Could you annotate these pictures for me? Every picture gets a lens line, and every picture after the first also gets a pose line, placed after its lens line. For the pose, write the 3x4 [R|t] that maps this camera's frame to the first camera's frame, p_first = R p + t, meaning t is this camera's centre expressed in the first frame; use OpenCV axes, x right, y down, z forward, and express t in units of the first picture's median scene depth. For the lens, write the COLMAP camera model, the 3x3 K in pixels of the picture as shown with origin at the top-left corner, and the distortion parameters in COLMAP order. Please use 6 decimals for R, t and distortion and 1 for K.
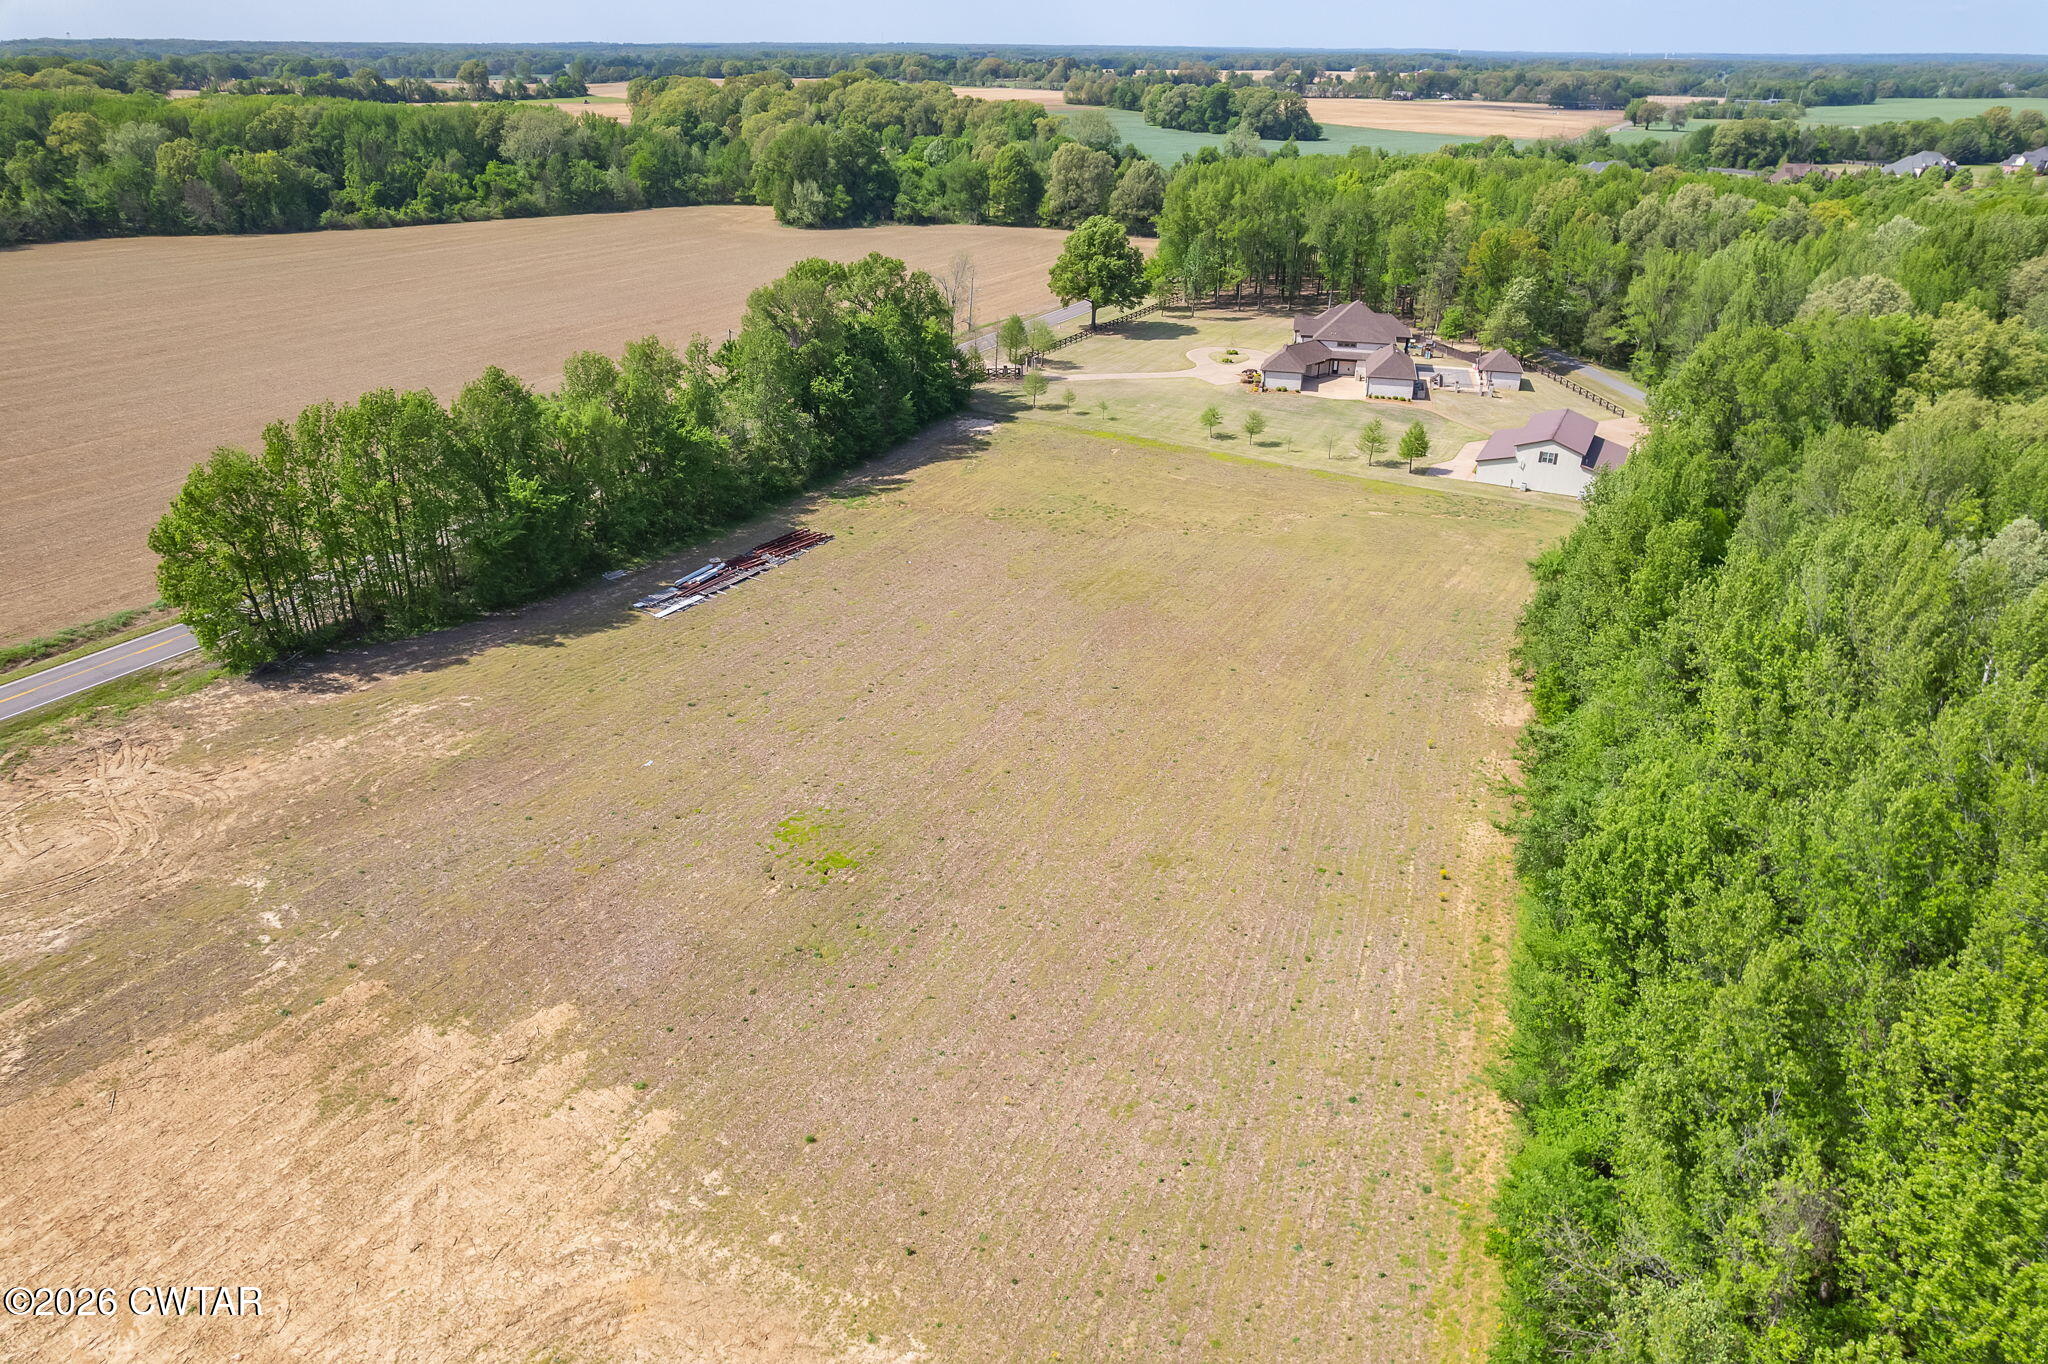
lens RADIAL K [[1312.8, 0, 1029.6], [0, 1312.8, 693.5], [0, 0, 1]] dist [-0.084819, 0.077233]
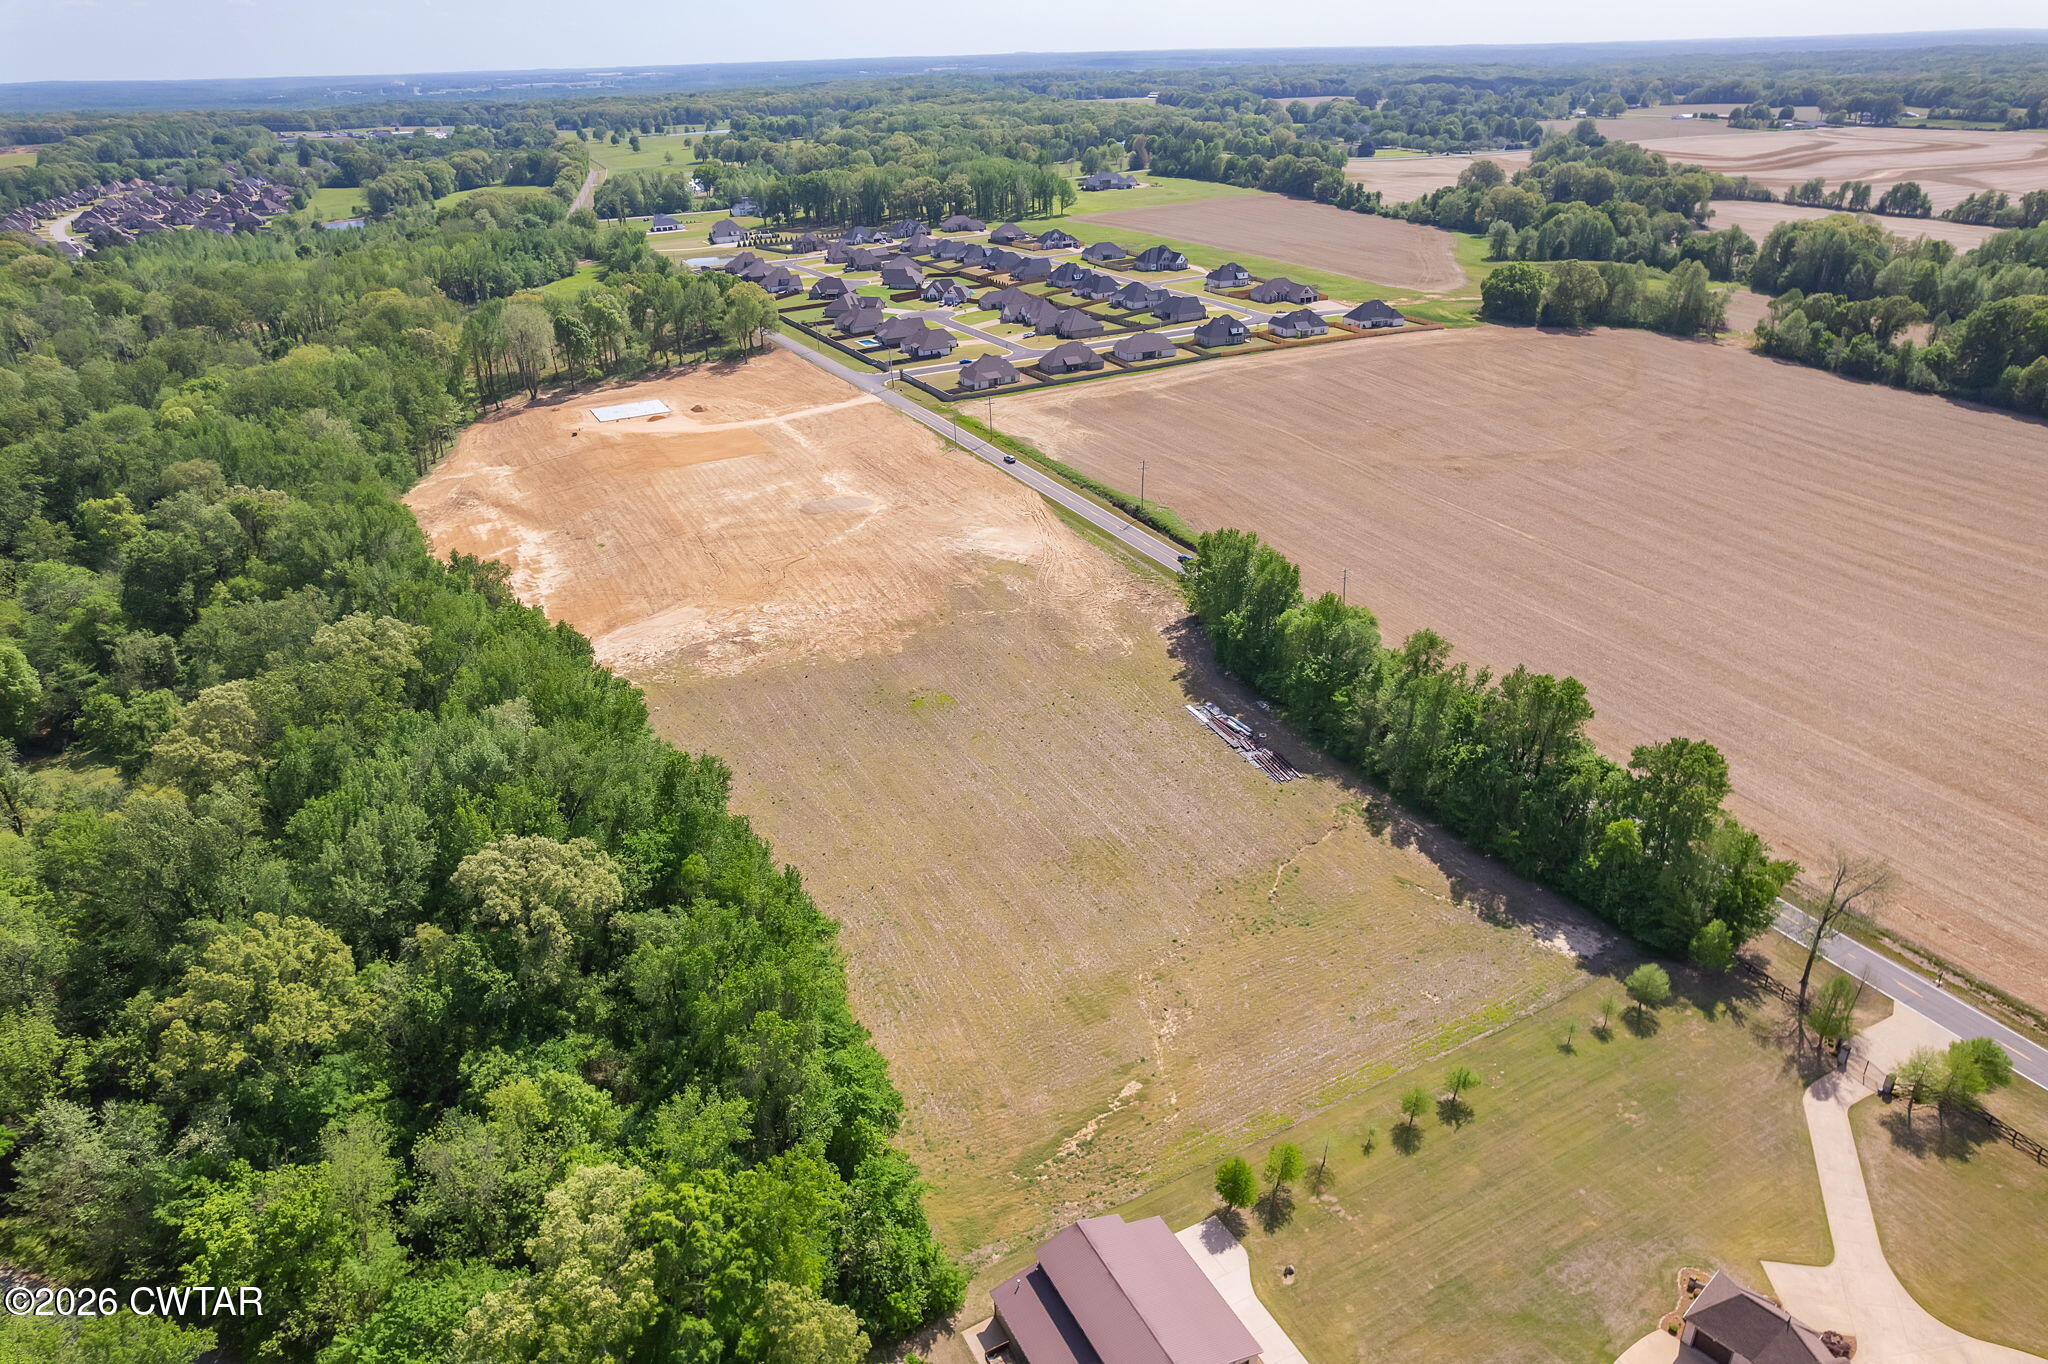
lens RADIAL K [[1312.8, 0, 1029.6], [0, 1312.8, 693.5], [0, 0, 1]] dist [-0.084819, 0.077233]
pose [[-0.588051, 0.368875, -0.719811, 0.686192], [-0.344239, 0.691180, 0.635429, -0.699047], [0.731912, 0.621452, -0.279468, 0.837154]]
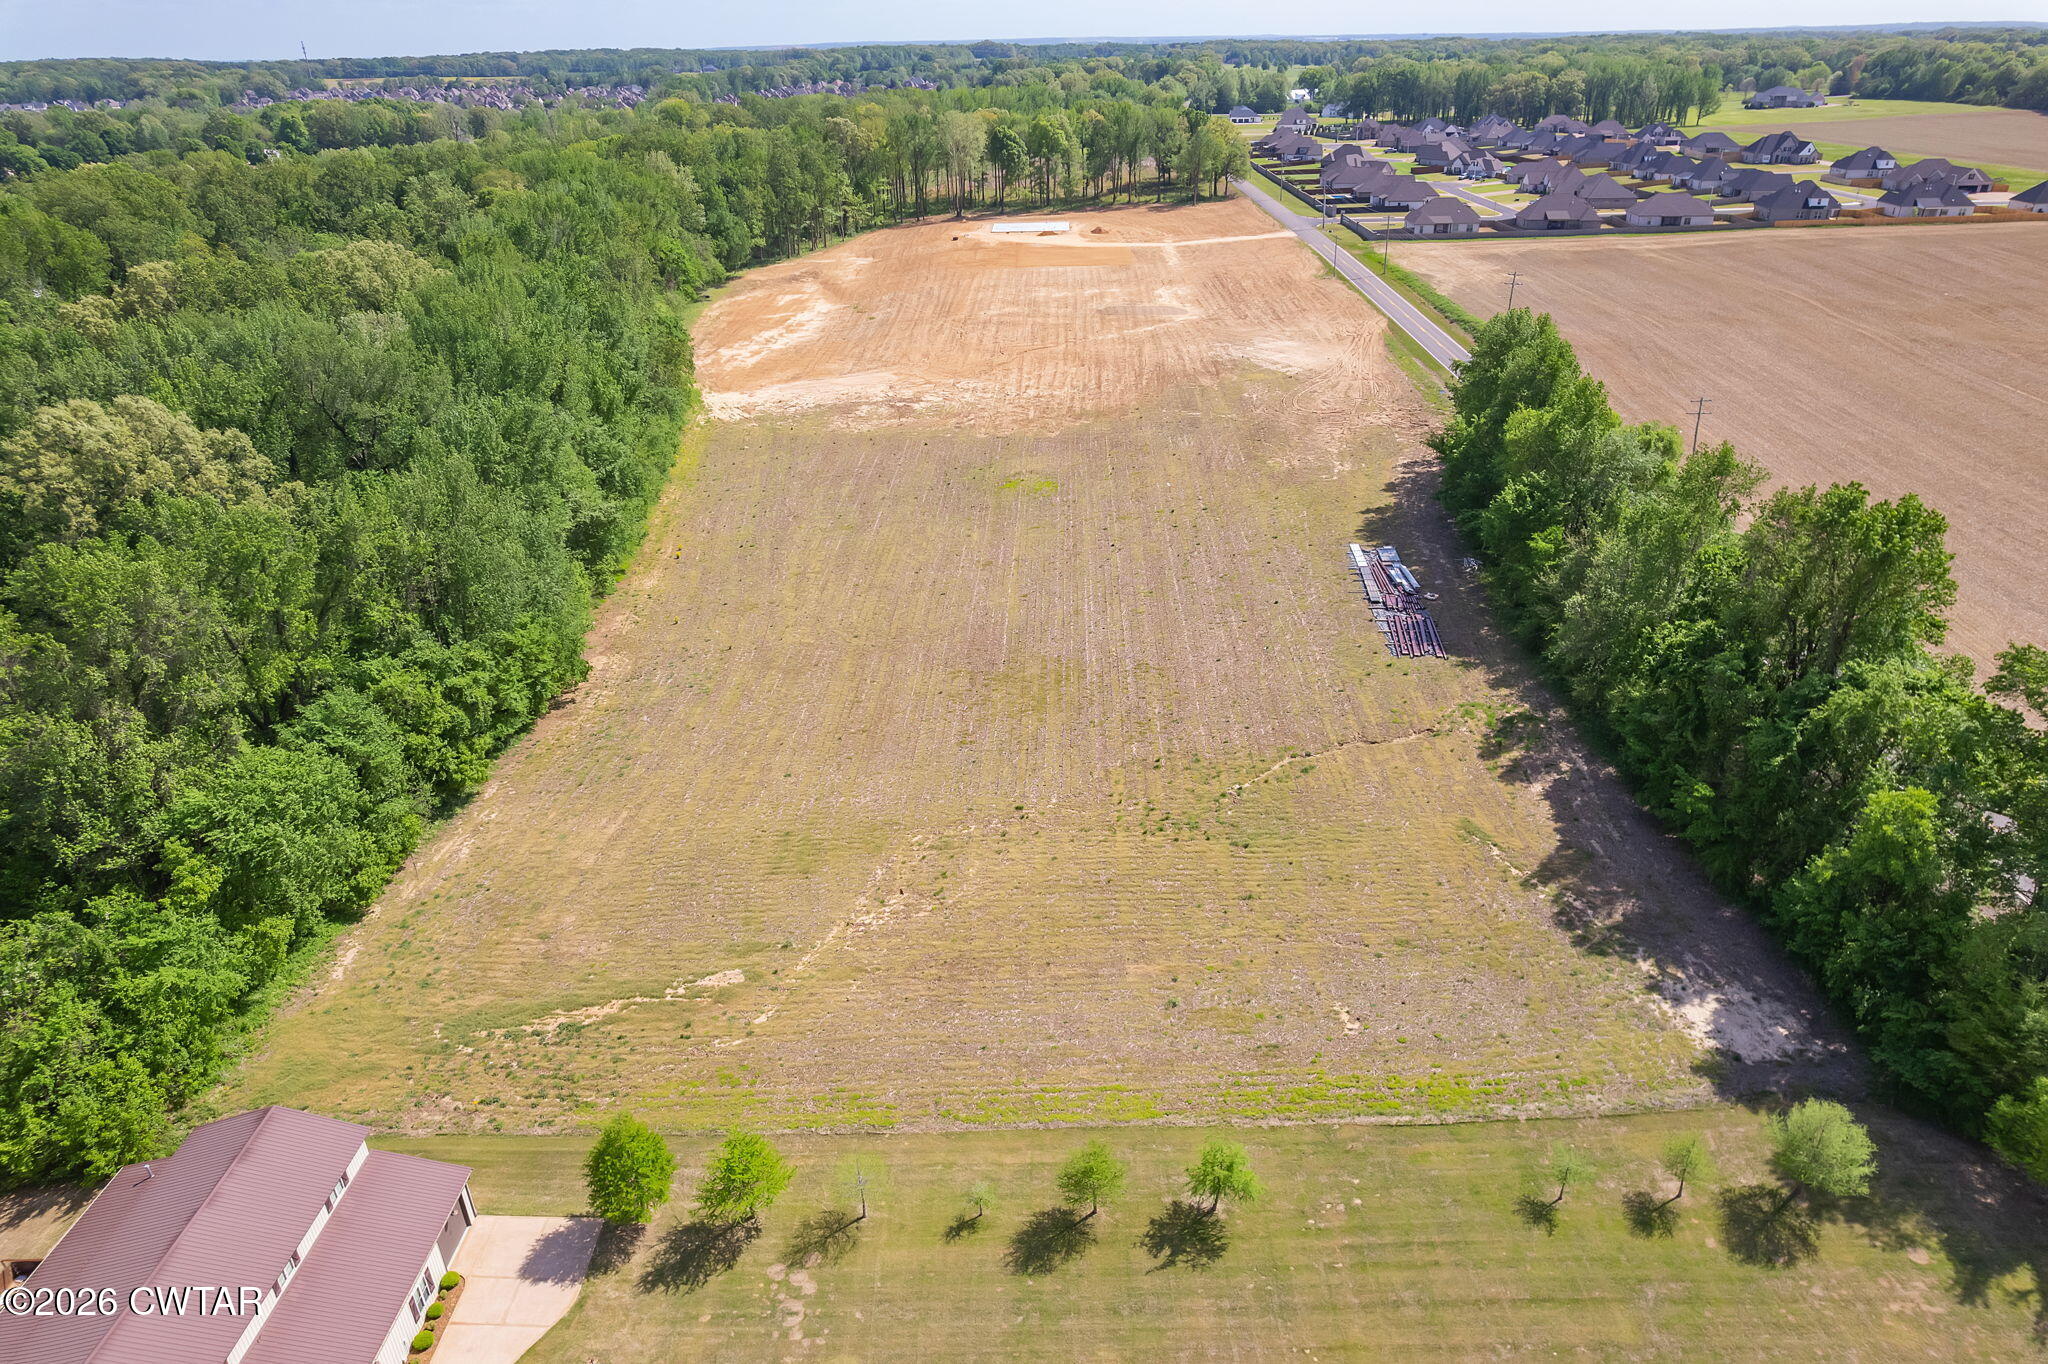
lens RADIAL K [[1312.8, 0, 1029.6], [0, 1312.8, 693.5], [0, 0, 1]] dist [-0.084819, 0.077233]
pose [[-0.901271, 0.205957, -0.381173, 0.268704], [-0.182775, 0.616924, 0.765505, -0.502418], [0.392816, 0.759596, -0.518372, 0.996467]]
